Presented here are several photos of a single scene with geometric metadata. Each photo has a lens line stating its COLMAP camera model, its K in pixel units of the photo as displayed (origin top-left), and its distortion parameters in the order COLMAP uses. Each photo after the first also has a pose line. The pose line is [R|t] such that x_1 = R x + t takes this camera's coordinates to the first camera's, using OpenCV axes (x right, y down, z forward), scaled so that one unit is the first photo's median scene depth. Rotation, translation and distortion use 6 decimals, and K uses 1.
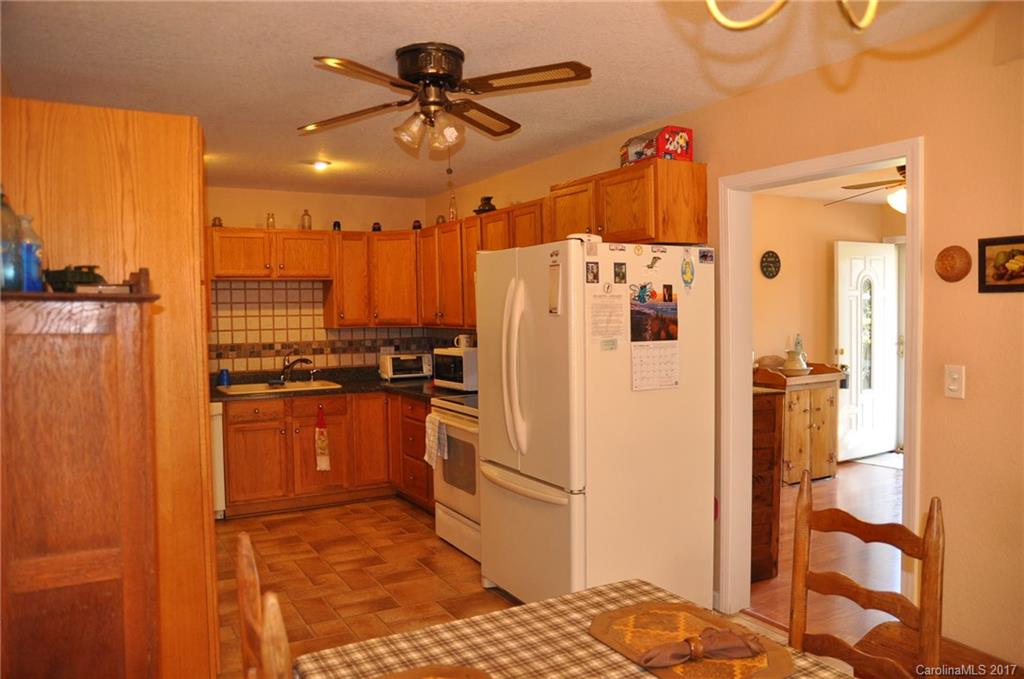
lens RADIAL K [[761.0, 0, 513.0], [0, 761.0, 336.1], [0, 0, 1]] dist [-0.105695, 0.098938]
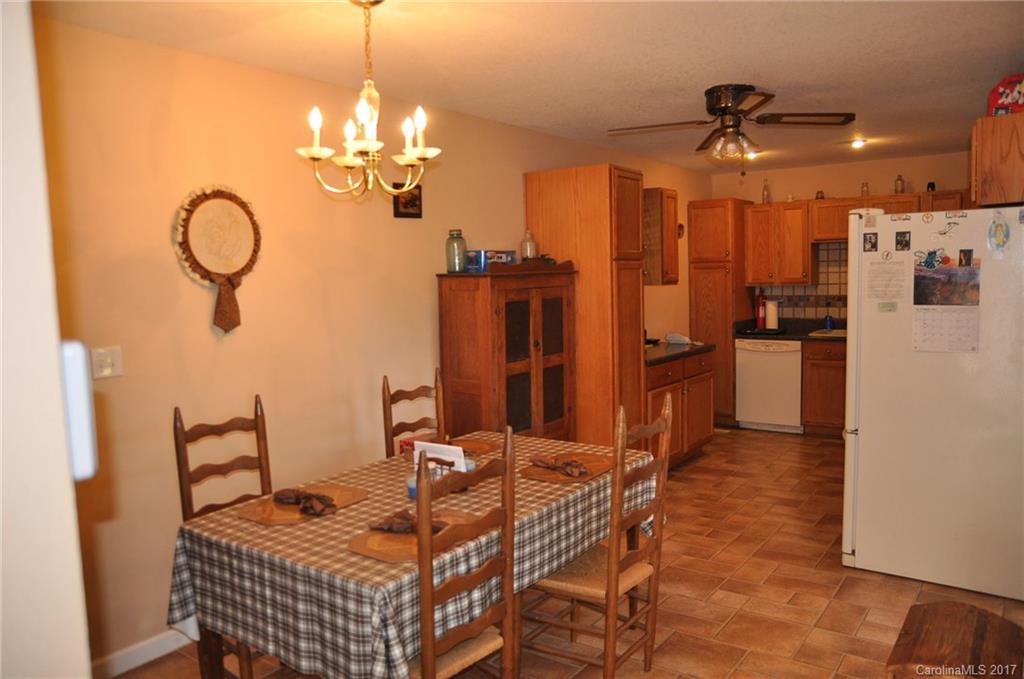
lens RADIAL K [[761.0, 0, 510.5], [0, 761.0, 344.5], [0, 0, 1]] dist [-0.105695, 0.098938]
pose [[0.415666, 0.086549, -0.905390, 0.866492], [-0.008075, 0.995774, 0.091481, -0.028129], [0.909482, -0.030714, 0.414608, 0.045273]]
